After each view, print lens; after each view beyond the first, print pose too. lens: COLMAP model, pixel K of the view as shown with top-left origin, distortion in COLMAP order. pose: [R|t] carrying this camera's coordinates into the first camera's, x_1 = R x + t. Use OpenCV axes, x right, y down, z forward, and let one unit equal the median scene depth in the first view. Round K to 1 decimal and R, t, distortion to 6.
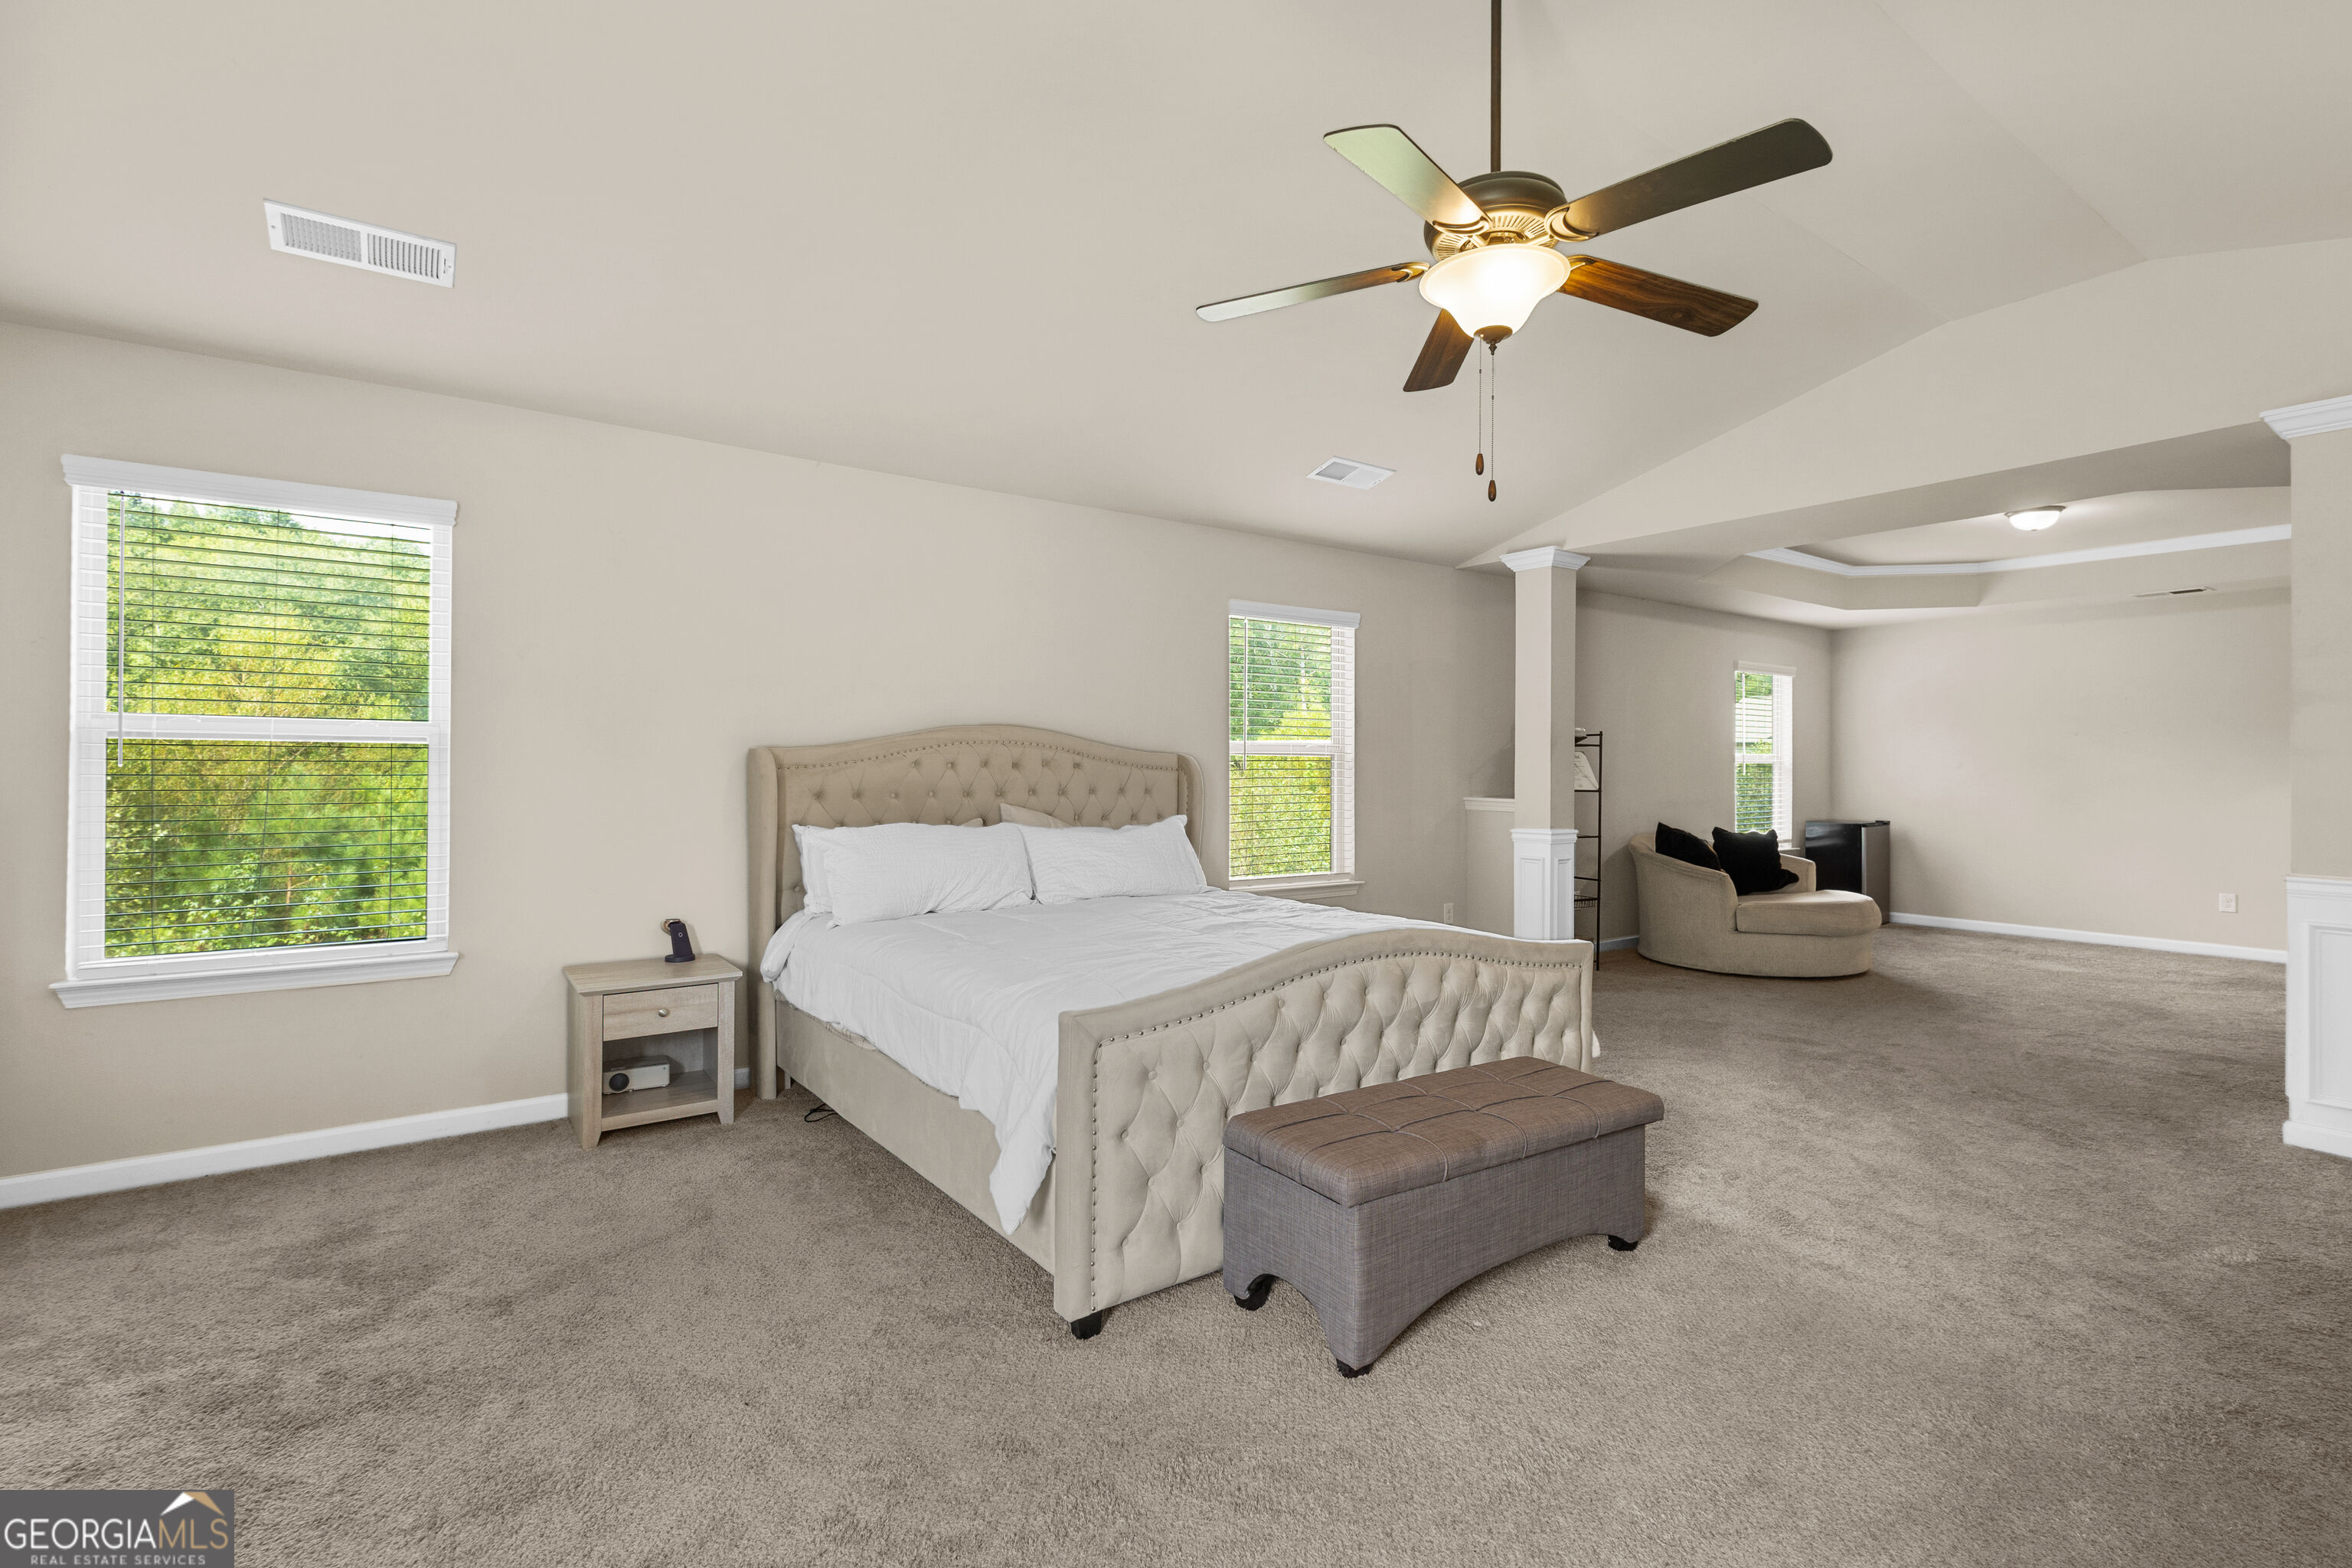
lens RADIAL K [[1083.5, 0, 1174.3], [0, 1083.5, 786.3], [0, 0, 1]] dist [0.002495, 0.000376]
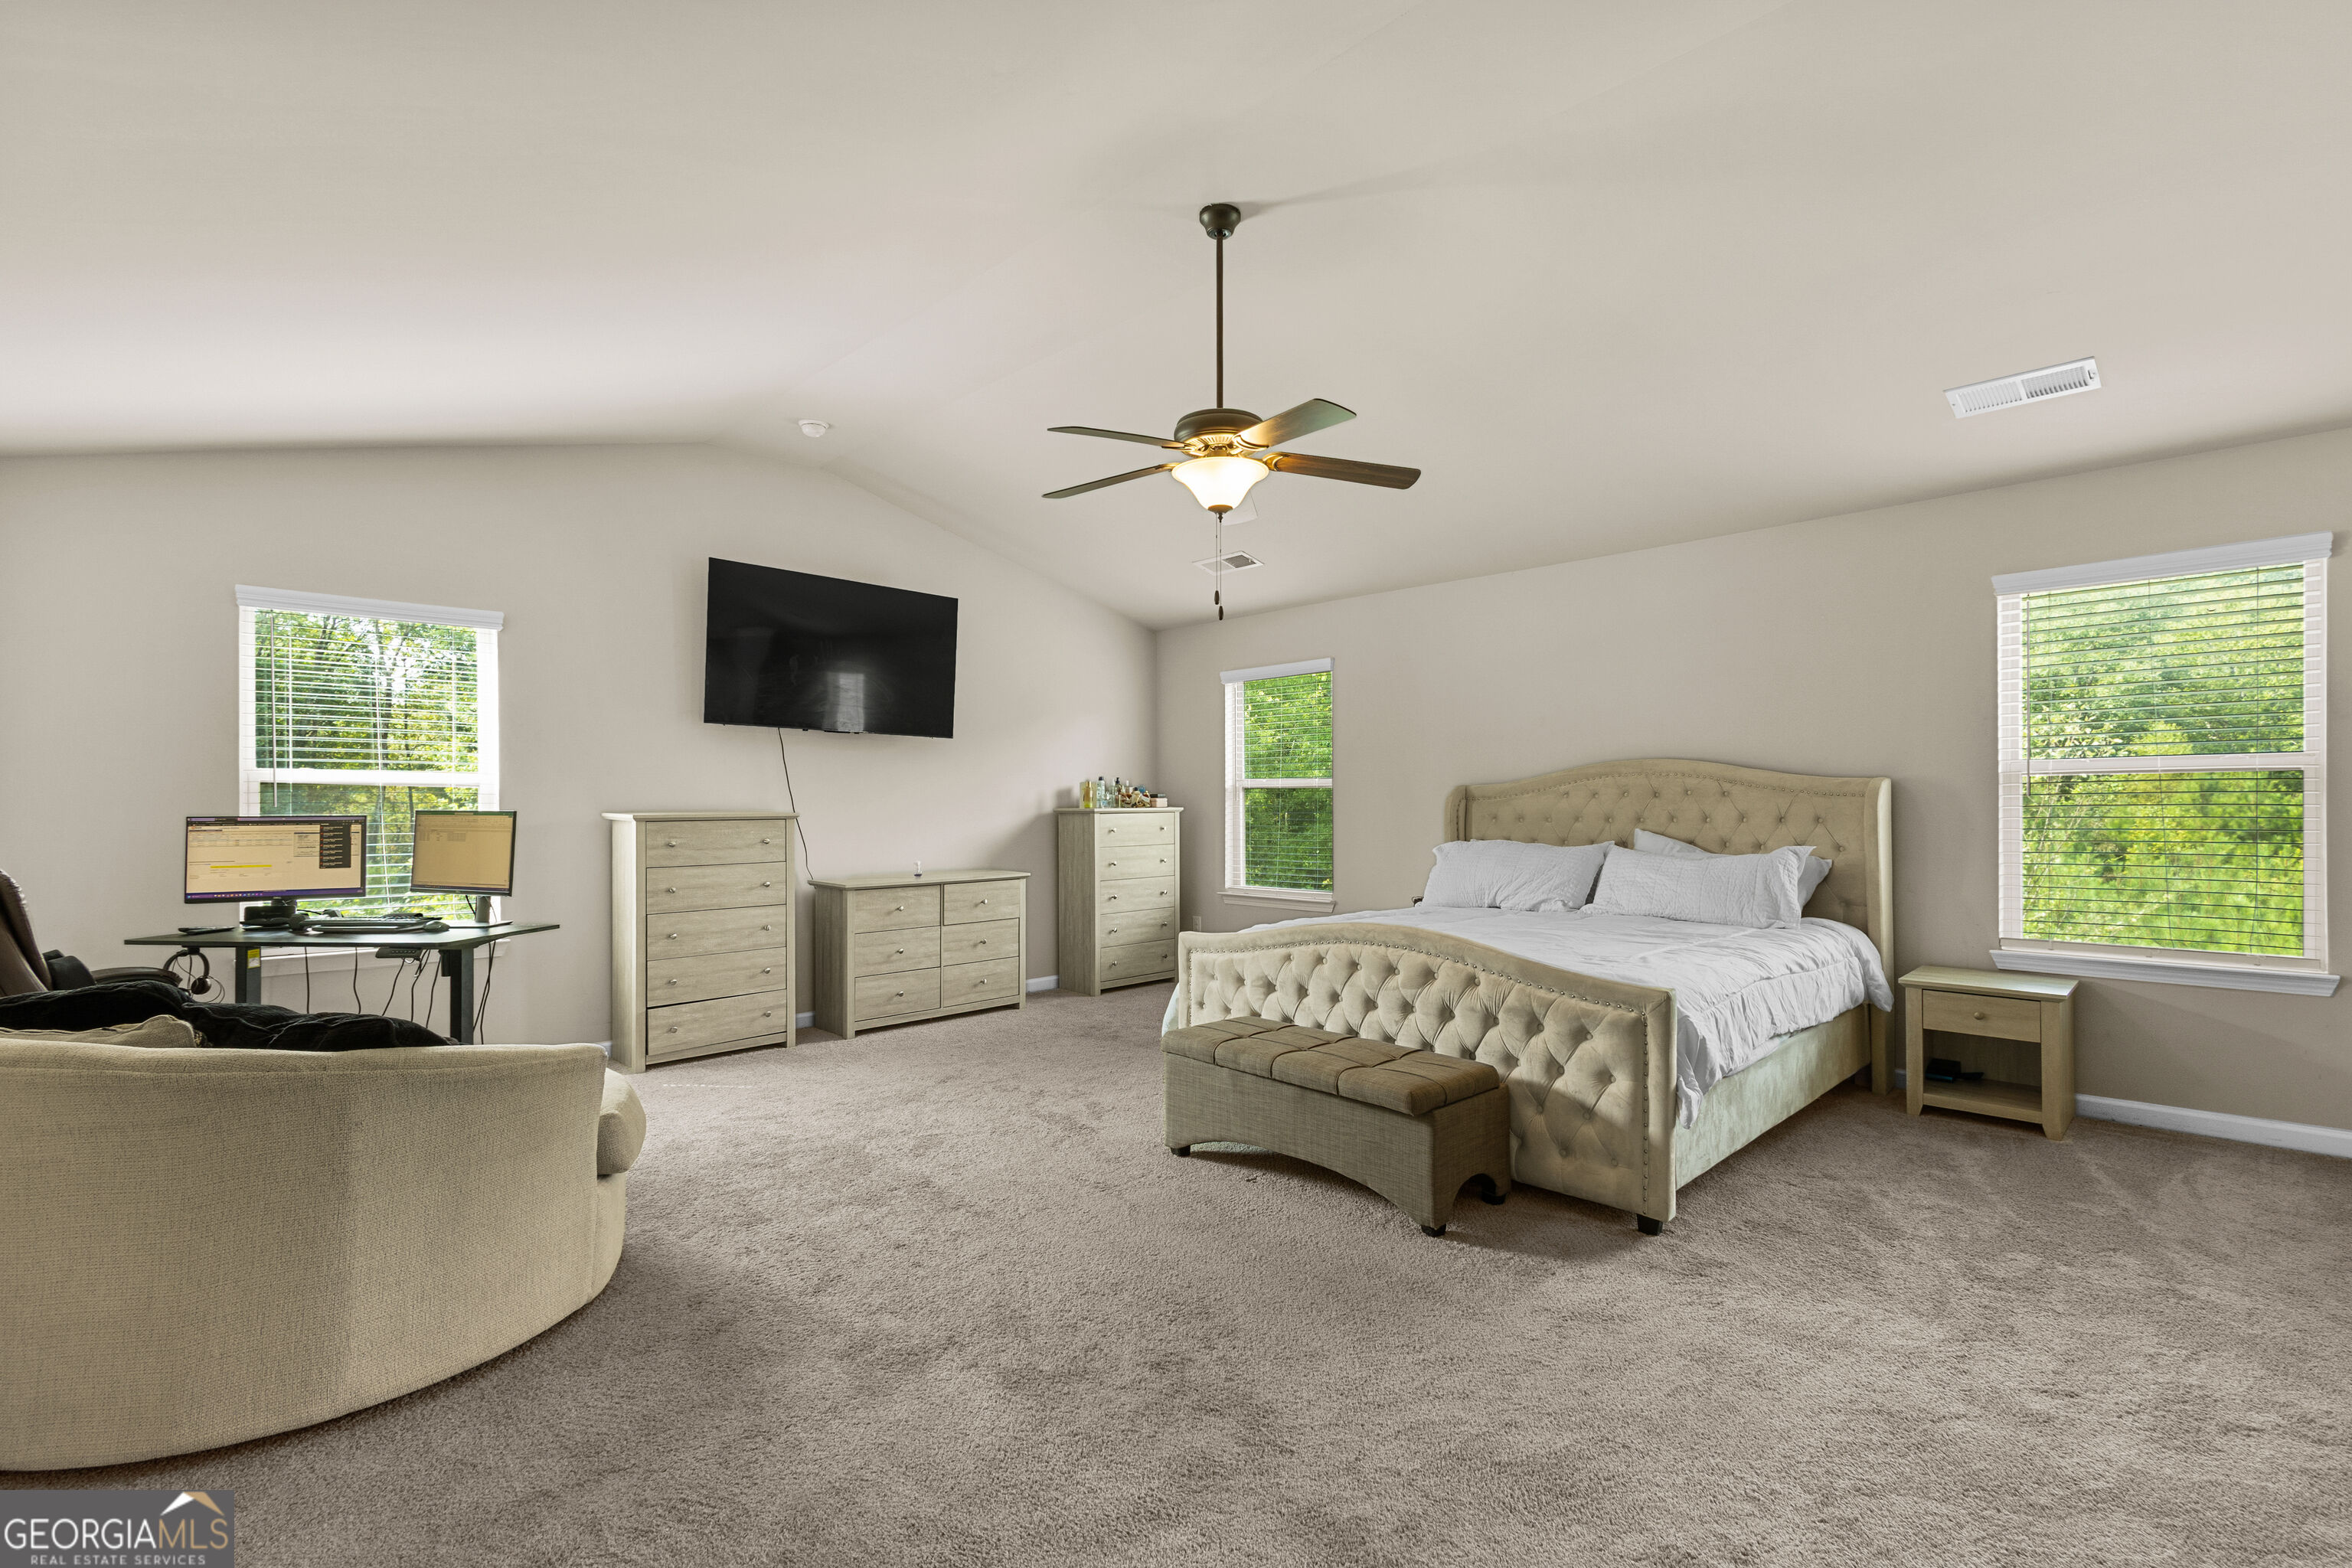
lens RADIAL K [[1083.5, 0, 1174.3], [0, 1083.5, 786.3], [0, 0, 1]] dist [0.002495, 0.000376]
pose [[0.156555, -0.022817, -0.987406, 0.937636], [-0.005437, 0.999698, -0.023963, 0.001427], [0.987654, 0.009120, 0.156384, 0.367825]]
